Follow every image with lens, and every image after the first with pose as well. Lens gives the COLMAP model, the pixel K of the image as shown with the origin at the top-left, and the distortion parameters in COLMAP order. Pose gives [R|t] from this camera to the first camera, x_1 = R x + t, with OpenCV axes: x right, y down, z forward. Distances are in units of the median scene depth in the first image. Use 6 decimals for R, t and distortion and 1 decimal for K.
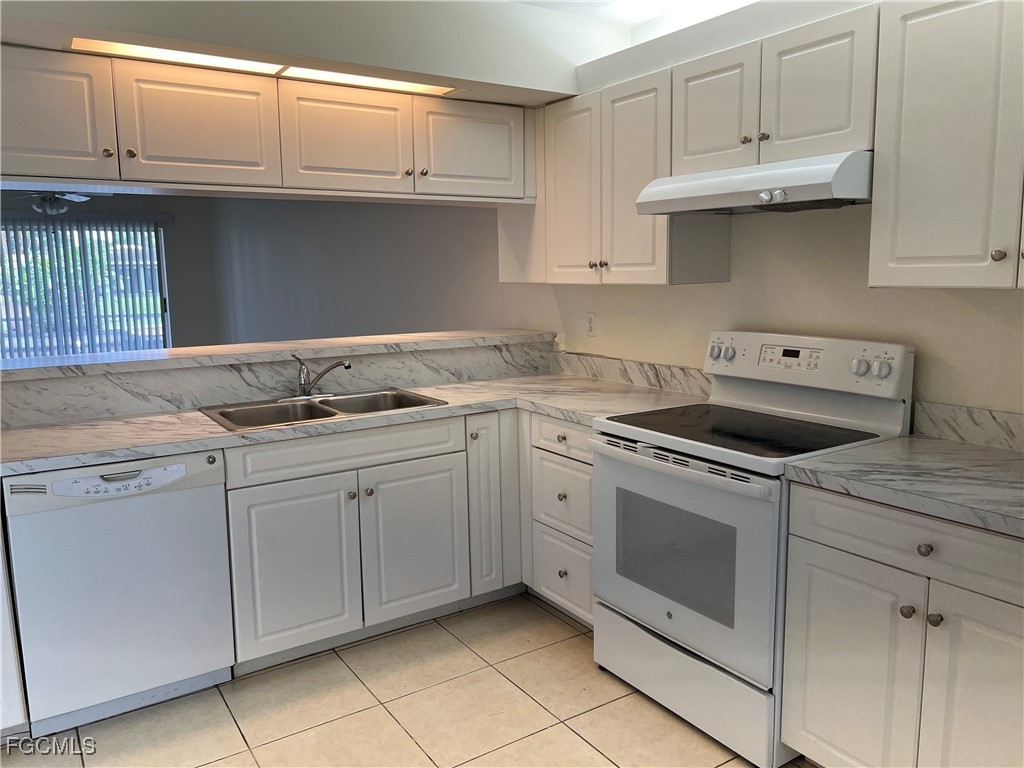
lens RADIAL K [[768.1, 0, 515.7], [0, 768.1, 375.7], [0, 0, 1]] dist [0.003581, 0.003532]
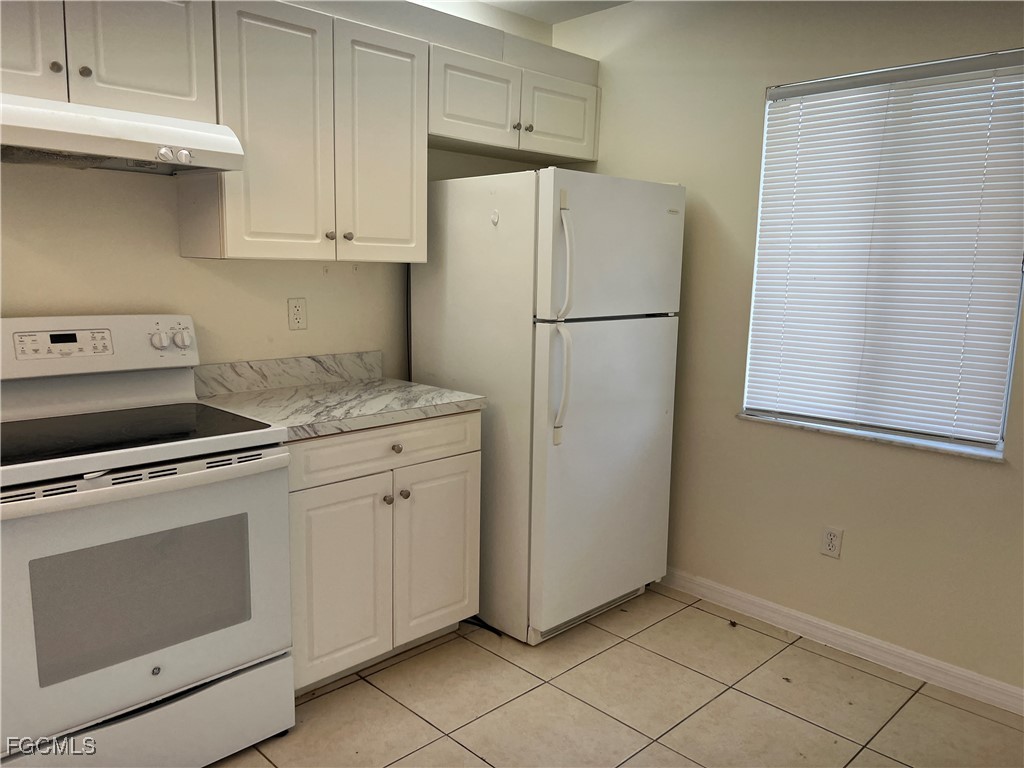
lens RADIAL K [[768.1, 0, 510.0], [0, 768.1, 390.0], [0, 0, 1]] dist [0.003581, 0.003532]
pose [[-0.192106, -0.147924, 0.970162, -0.637356], [0.118557, 0.977836, 0.172570, -0.070345], [-0.974187, 0.148171, -0.170310, 0.785239]]
